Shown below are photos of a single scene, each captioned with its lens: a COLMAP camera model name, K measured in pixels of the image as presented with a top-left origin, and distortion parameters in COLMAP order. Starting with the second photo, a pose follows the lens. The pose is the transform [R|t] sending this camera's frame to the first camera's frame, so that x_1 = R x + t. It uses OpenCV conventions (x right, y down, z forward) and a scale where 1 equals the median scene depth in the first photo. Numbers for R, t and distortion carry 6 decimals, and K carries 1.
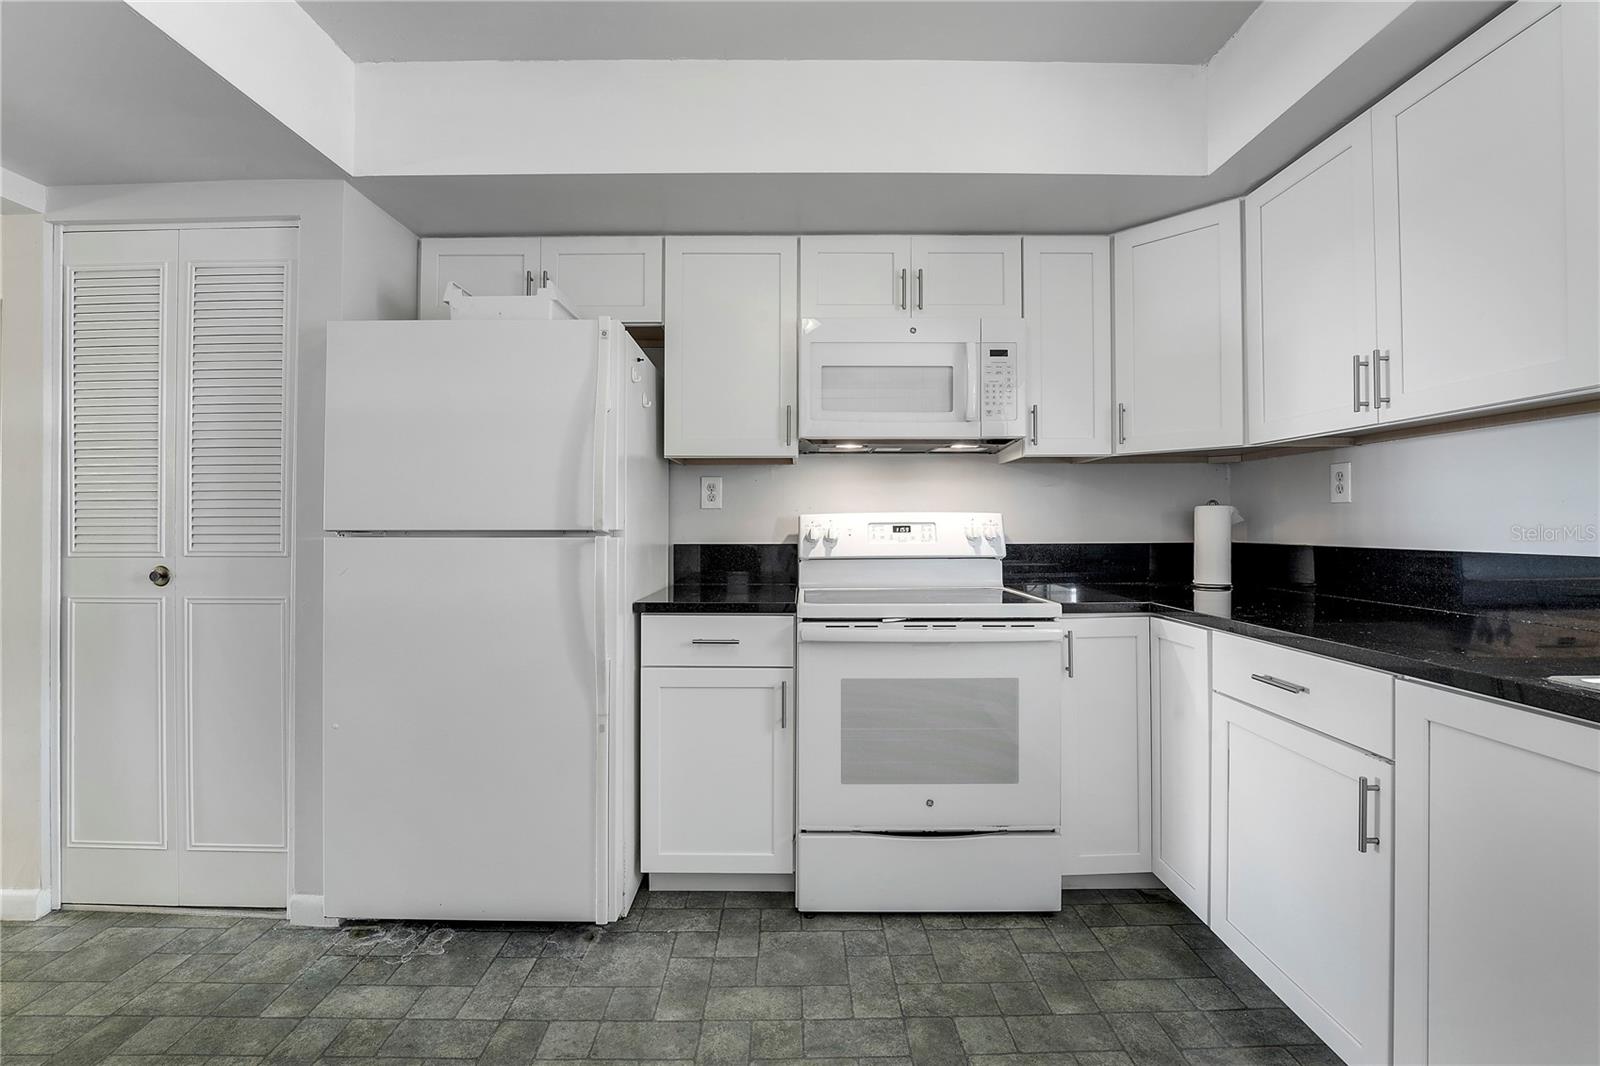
lens RADIAL K [[667.3, 0, 803.5], [0, 667.3, 516.2], [0, 0, 1]] dist [-0.023200, 0.002451]
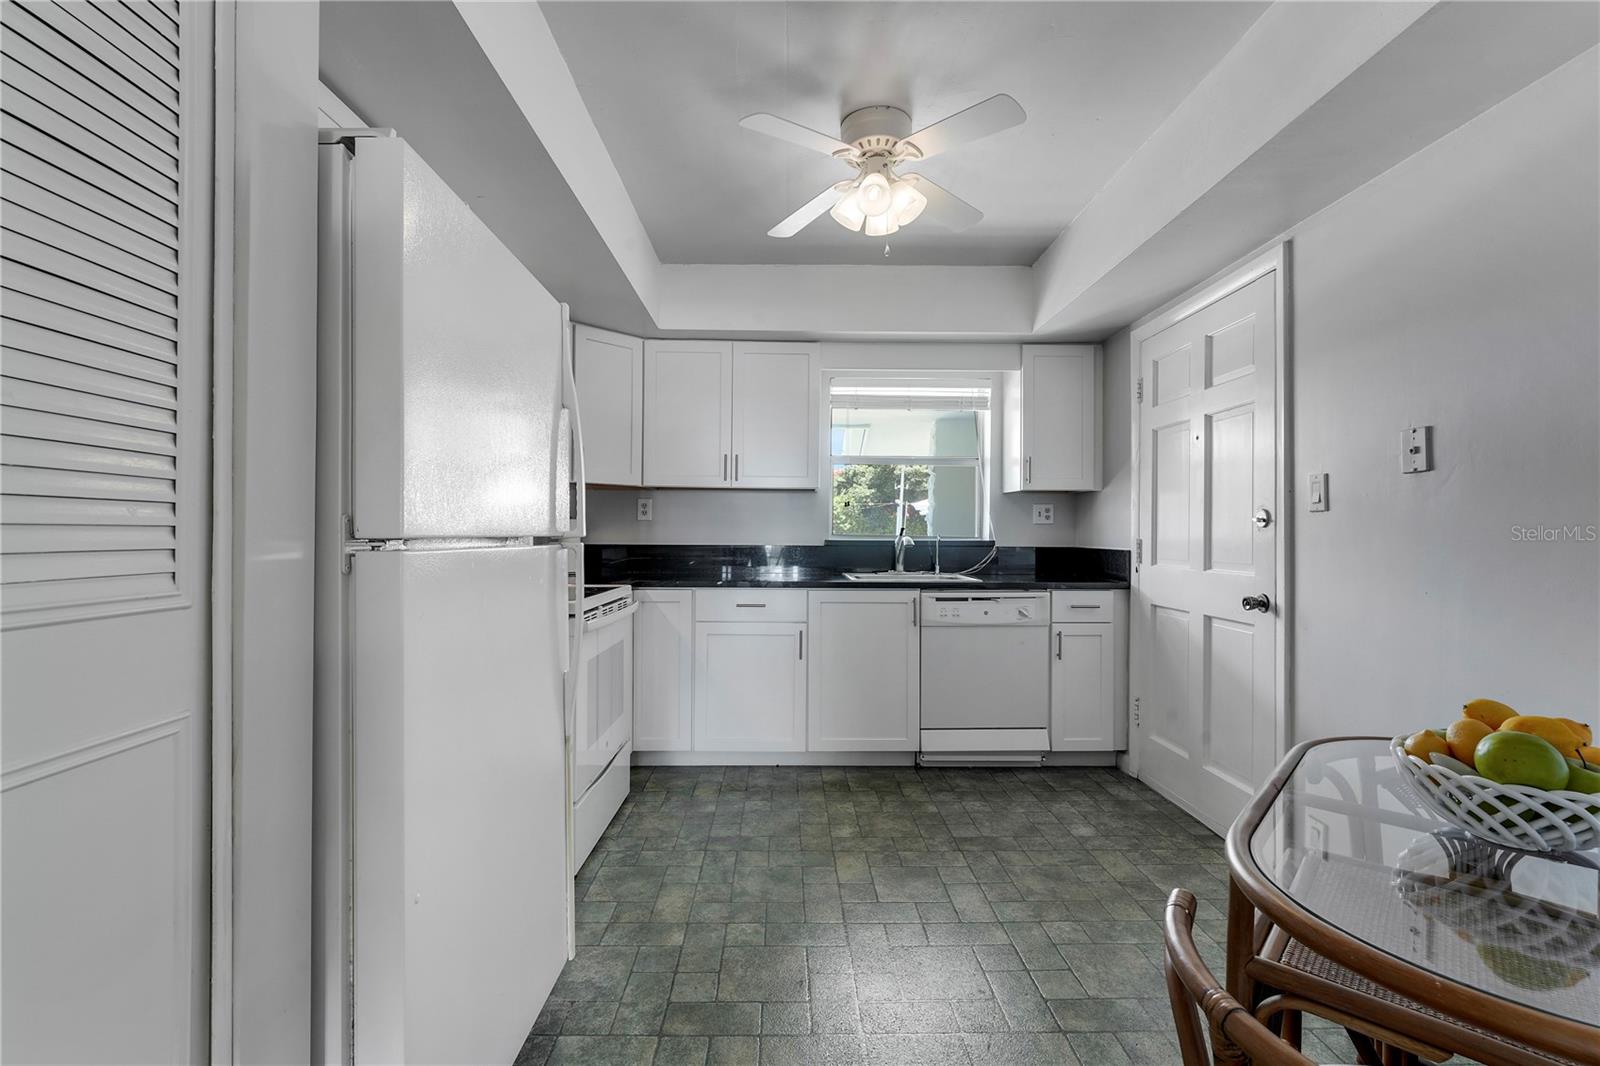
lens RADIAL K [[667.3, 0, 803.0], [0, 667.3, 522.7], [0, 0, 1]] dist [-0.023200, 0.002451]
pose [[0.012889, 0.019649, 0.999724, -0.957769], [-0.018141, 0.999647, -0.019414, 0.012626], [-0.999752, -0.017886, 0.013240, 0.518750]]
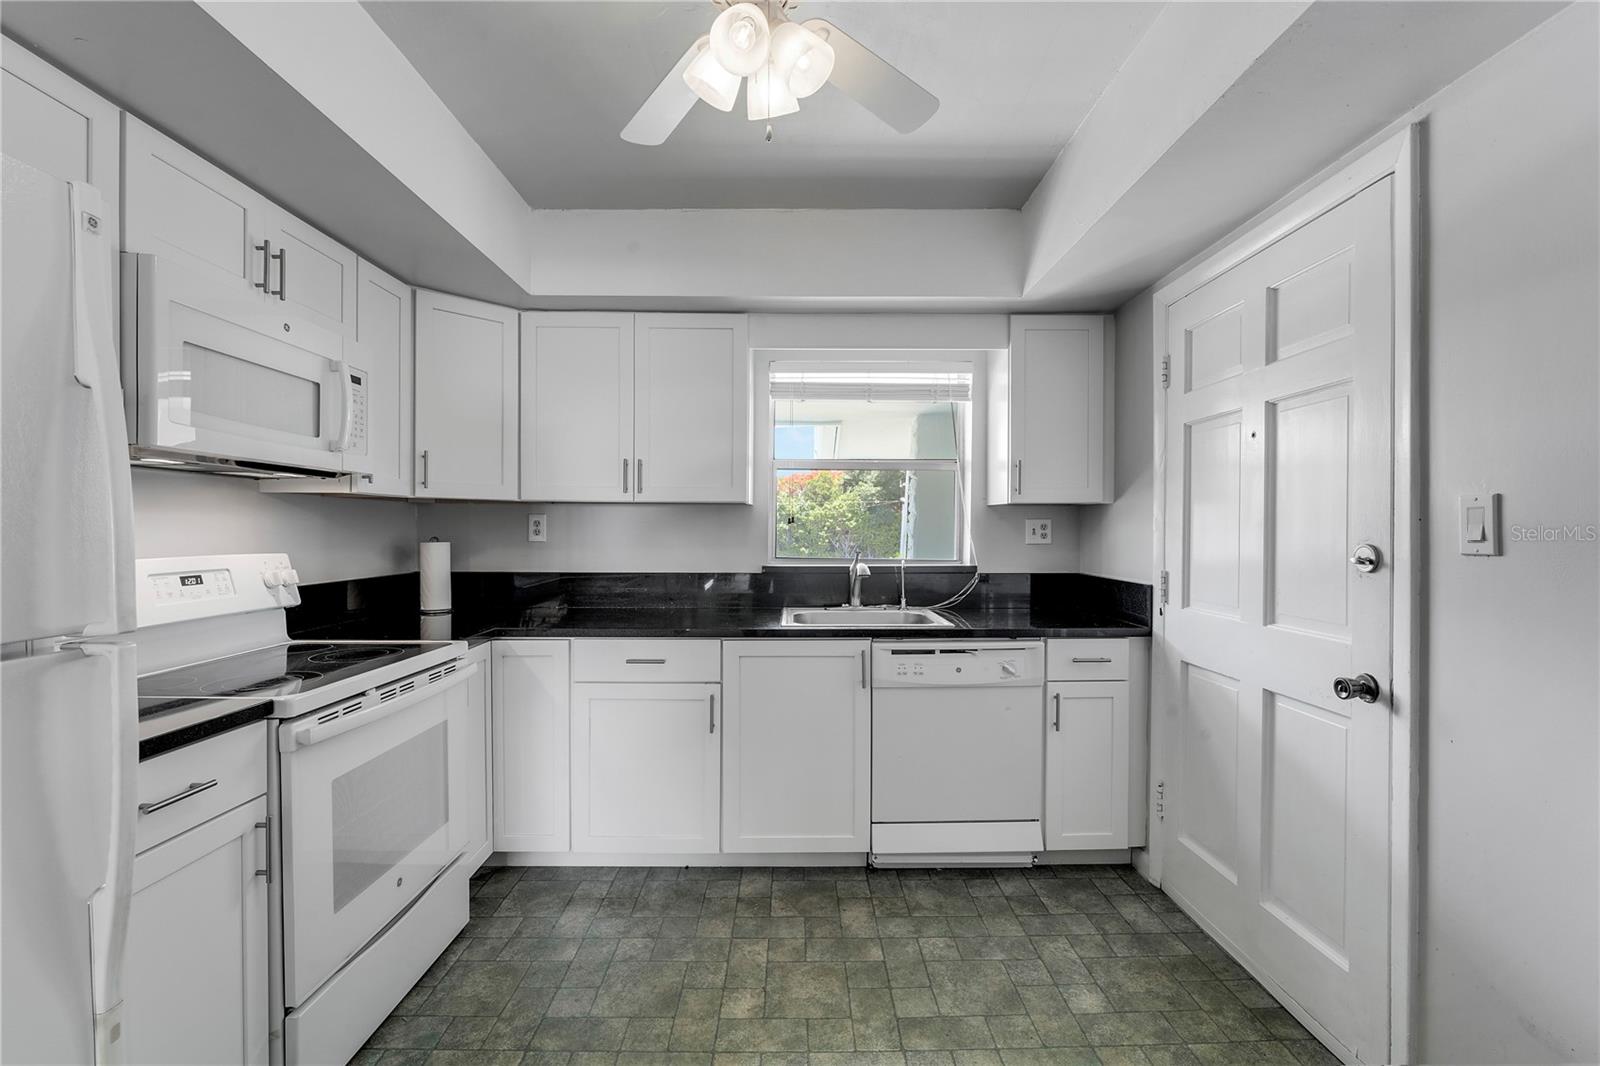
lens RADIAL K [[667.3, 0, 796.9], [0, 667.3, 534.2], [0, 0, 1]] dist [-0.023200, 0.002451]
pose [[0.025010, 0.000017, 0.999687, -0.598071], [-0.014309, 0.999898, 0.000340, -0.044026], [-0.999585, -0.014313, 0.025008, 0.378142]]
